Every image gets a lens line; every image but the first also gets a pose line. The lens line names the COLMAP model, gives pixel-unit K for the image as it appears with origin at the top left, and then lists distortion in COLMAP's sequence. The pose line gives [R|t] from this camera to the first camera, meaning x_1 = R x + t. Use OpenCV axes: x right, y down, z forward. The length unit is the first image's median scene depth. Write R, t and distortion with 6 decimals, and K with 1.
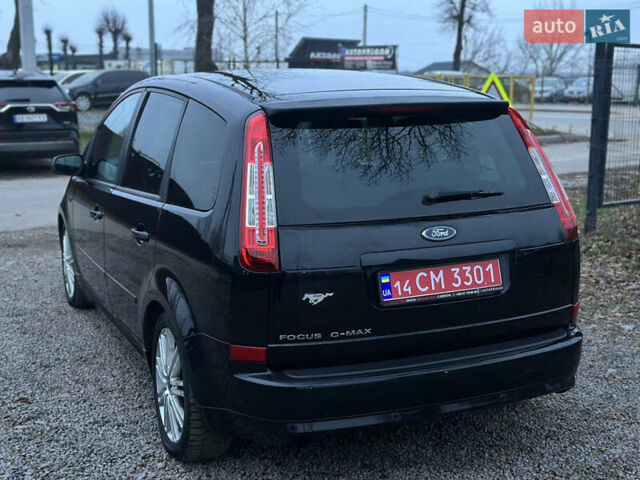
lens RADIAL K [[890.5, 0, 320.0], [0, 890.5, 240.0], [0, 0, 1]] dist [0.208370, -0.434231]
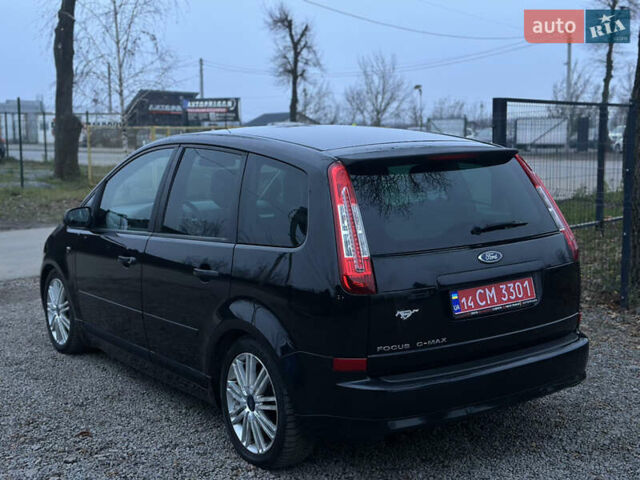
lens RADIAL K [[890.5, 0, 320.0], [0, 890.5, 240.0], [0, 0, 1]] dist [0.208370, -0.434231]
pose [[0.981114, -0.039353, 0.189386, -0.294923], [0.049697, 0.997503, -0.050181, 0.017373], [-0.186938, 0.058645, 0.980620, -0.142623]]
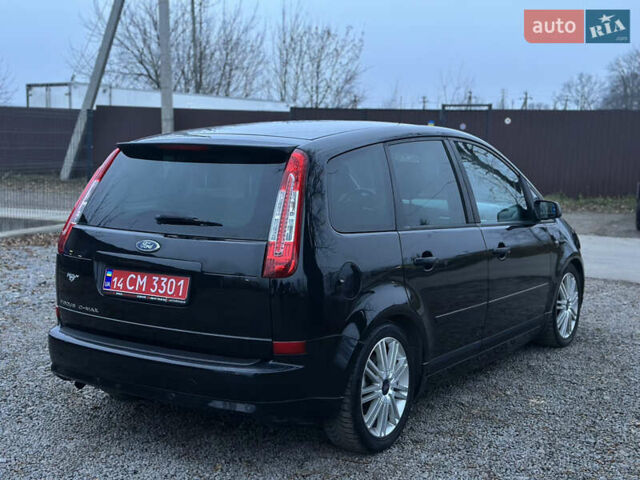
lens RADIAL K [[890.5, 0, 320.0], [0, 890.5, 240.0], [0, 0, 1]] dist [0.208370, -0.434231]
pose [[0.546420, 0.111360, -0.830075, 1.170247], [-0.178796, 0.983782, 0.014283, -0.068824], [0.818203, 0.140609, 0.557469, 0.455334]]
